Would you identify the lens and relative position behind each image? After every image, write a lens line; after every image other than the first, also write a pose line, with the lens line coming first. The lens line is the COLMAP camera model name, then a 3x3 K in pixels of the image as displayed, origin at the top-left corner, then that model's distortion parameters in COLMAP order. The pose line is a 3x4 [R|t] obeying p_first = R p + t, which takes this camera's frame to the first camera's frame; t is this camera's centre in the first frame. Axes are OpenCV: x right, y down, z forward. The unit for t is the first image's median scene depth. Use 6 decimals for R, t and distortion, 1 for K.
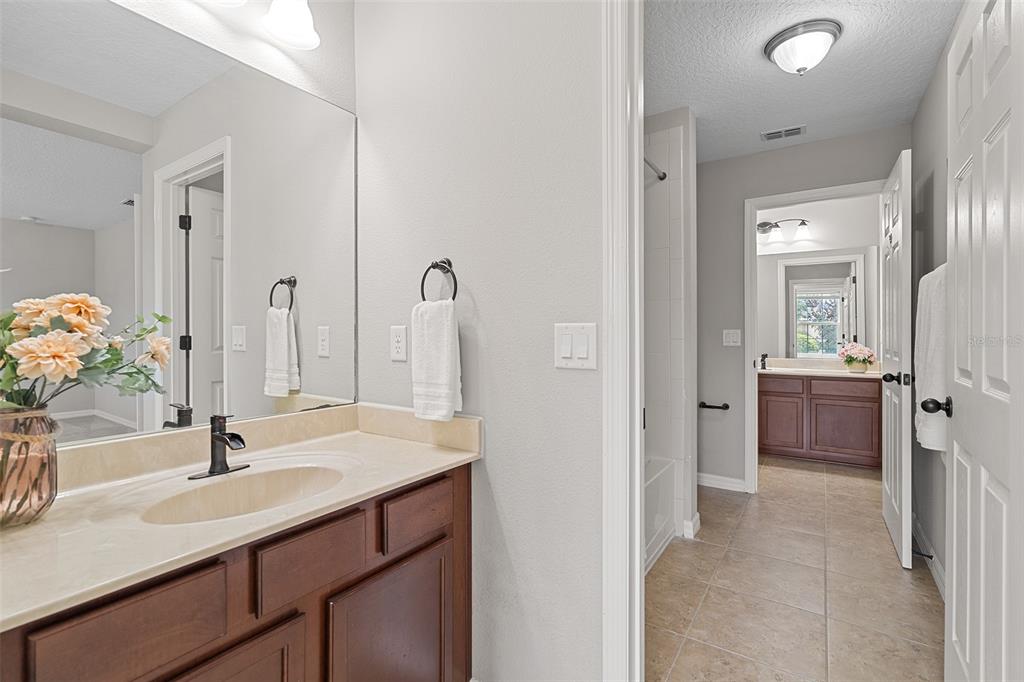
lens RADIAL K [[468.0, 0, 506.7], [0, 468.0, 340.1], [0, 0, 1]] dist [-0.006061, -0.000058]
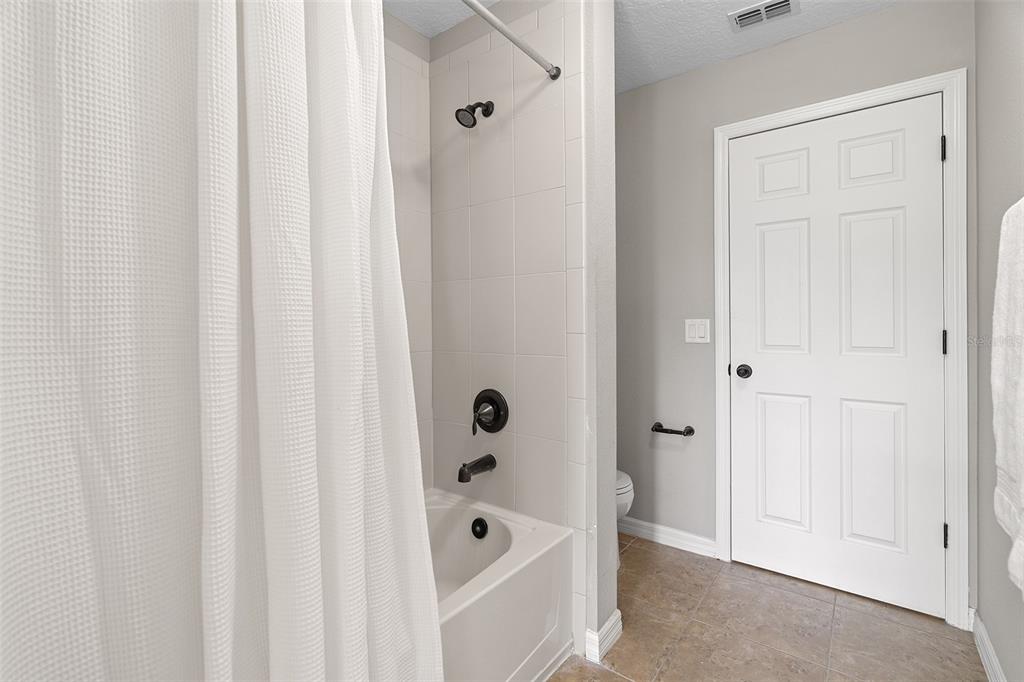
lens RADIAL K [[468.0, 0, 505.3], [0, 468.0, 339.3], [0, 0, 1]] dist [-0.006061, -0.000058]
pose [[0.998179, -0.008349, -0.059735, 0.263060], [0.008588, 0.999956, 0.003737, 0.002564], [0.059701, -0.004243, 0.998207, 0.324464]]
